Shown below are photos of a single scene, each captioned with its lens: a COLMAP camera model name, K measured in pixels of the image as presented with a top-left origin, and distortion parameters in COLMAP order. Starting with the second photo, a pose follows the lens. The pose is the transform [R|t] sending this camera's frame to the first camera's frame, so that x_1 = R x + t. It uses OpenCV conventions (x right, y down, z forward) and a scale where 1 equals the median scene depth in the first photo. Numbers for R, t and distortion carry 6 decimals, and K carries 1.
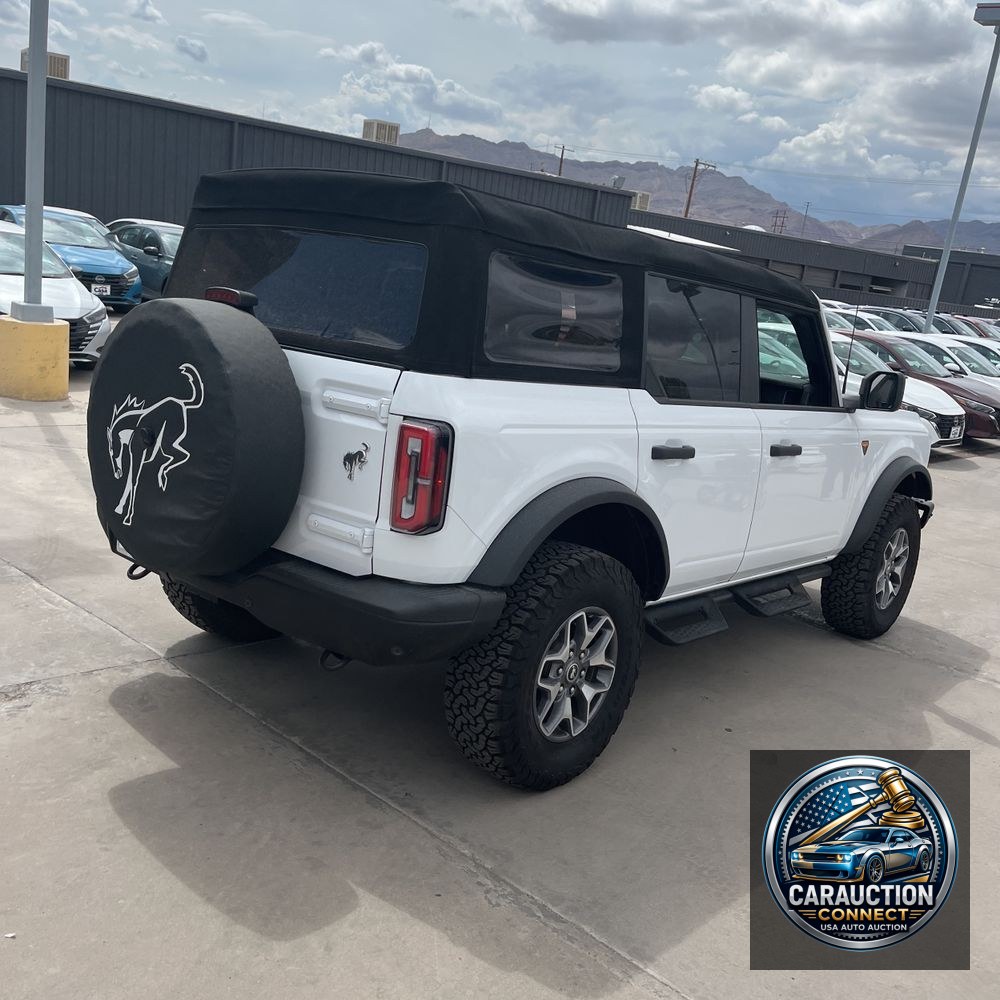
lens RADIAL K [[1015.8, 0, 503.2], [0, 1015.8, 502.2], [0, 0, 1]] dist [0.013403, 0.001024]
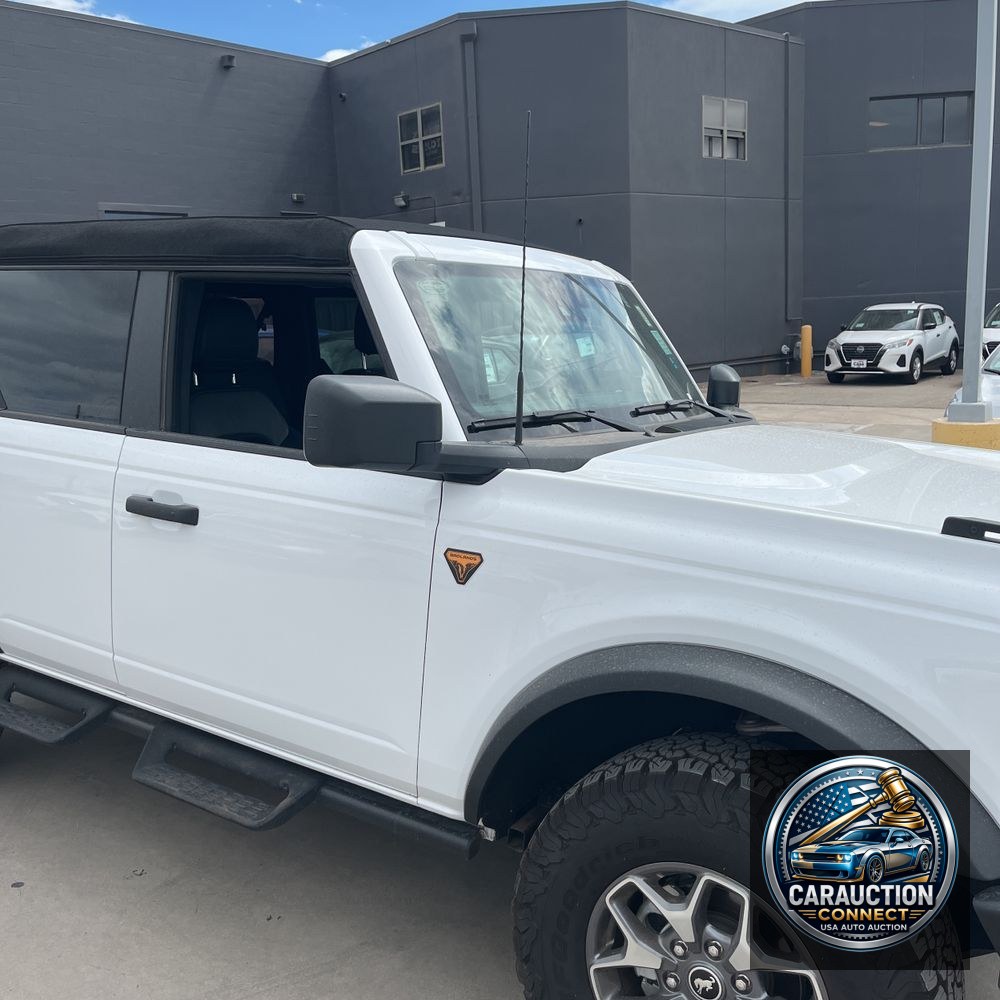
lens RADIAL K [[1009.9, 0, 503.8], [0, 1009.9, 490.7], [0, 0, 1]] dist [0.053055, -0.070250]
pose [[0.125661, 0.036215, -0.991412, 1.188012], [-0.192851, 0.981162, 0.011397, -0.143274], [0.973148, 0.189763, 0.130278, 1.483550]]
